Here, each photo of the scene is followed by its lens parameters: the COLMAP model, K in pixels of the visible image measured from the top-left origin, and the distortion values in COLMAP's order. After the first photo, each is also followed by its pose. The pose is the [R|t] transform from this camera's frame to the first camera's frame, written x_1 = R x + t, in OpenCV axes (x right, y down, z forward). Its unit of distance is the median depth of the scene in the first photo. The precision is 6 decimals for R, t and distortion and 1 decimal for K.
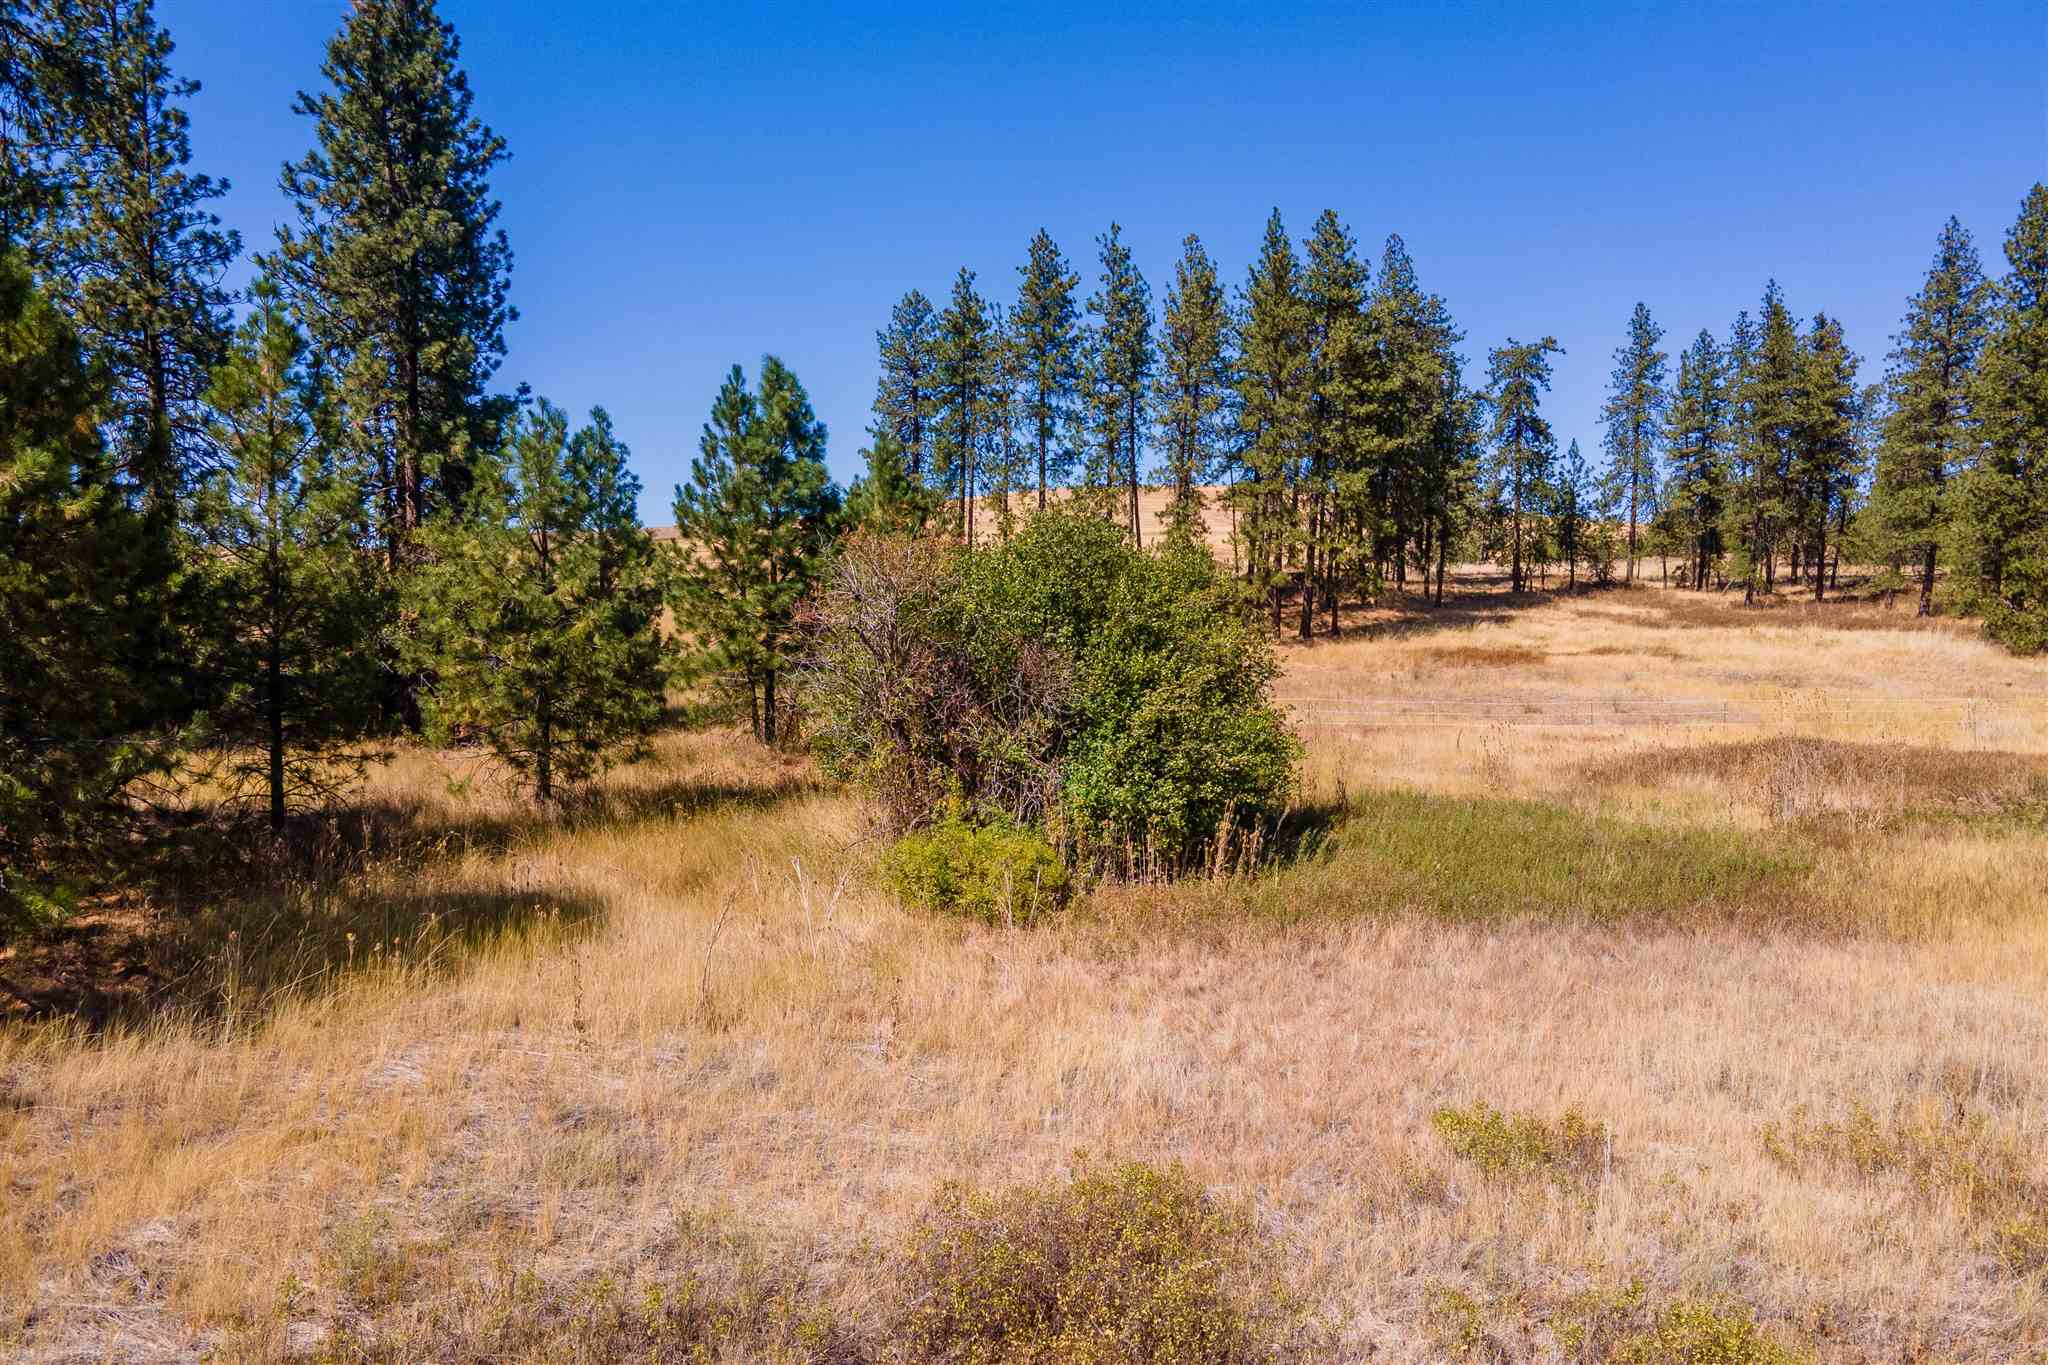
lens RADIAL K [[1481.1, 0, 1033.1], [0, 1481.1, 682.1], [0, 0, 1]] dist [0.027666, 0.024468]
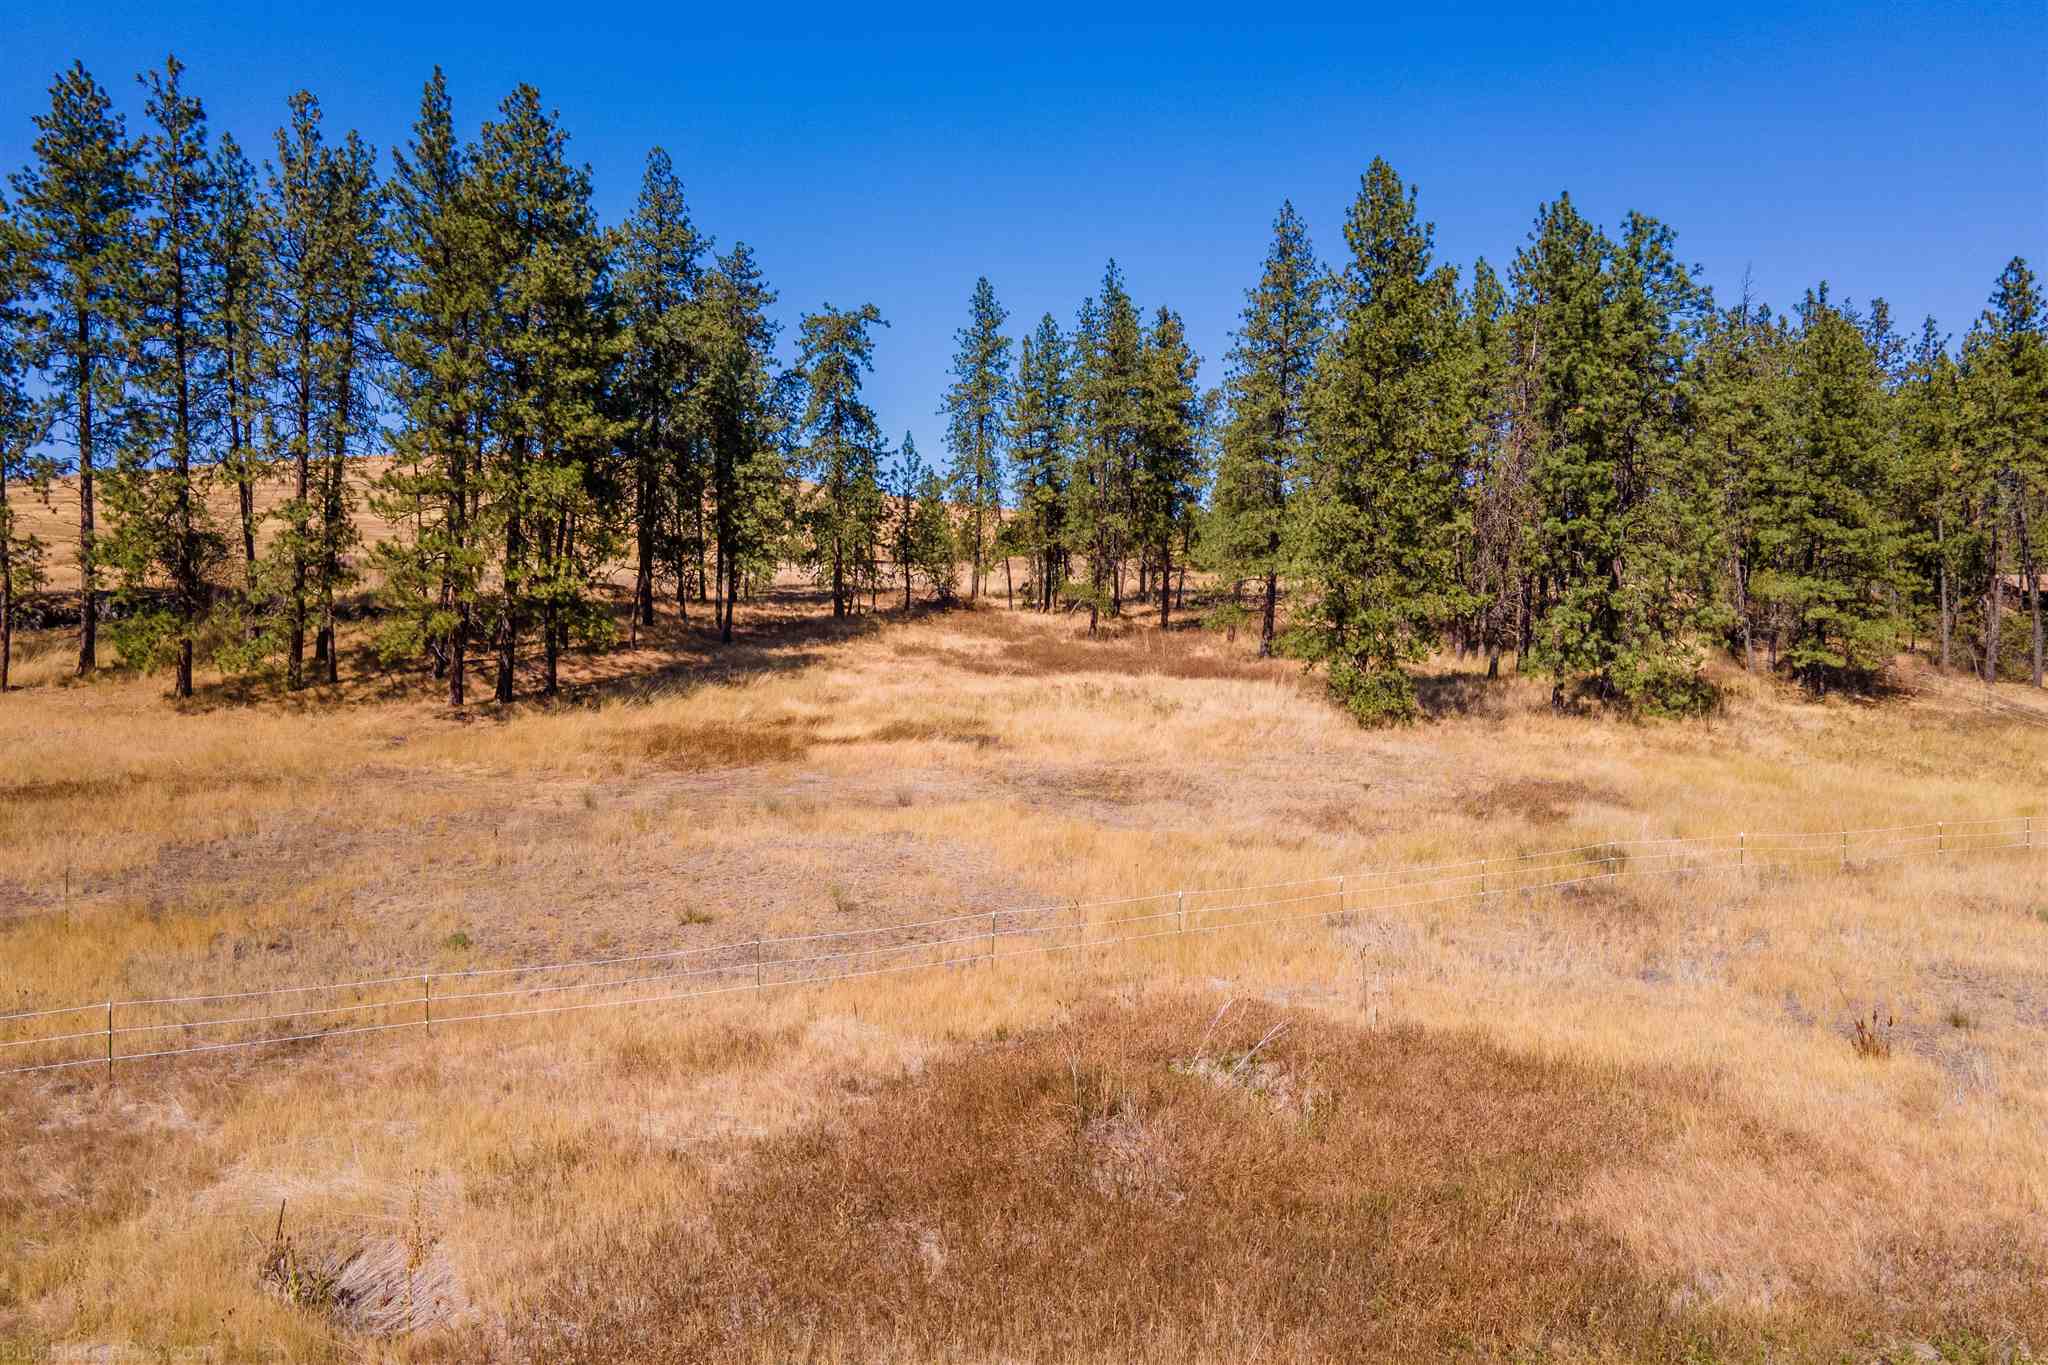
lens RADIAL K [[1481.1, 0, 1018.5], [0, 1481.1, 675.9], [0, 0, 1]] dist [0.027666, 0.024468]
pose [[0.929955, -0.014705, 0.367379, 0.127083], [0.009839, 0.999837, 0.015115, -0.042138], [-0.367541, -0.010442, 0.929949, 0.223031]]
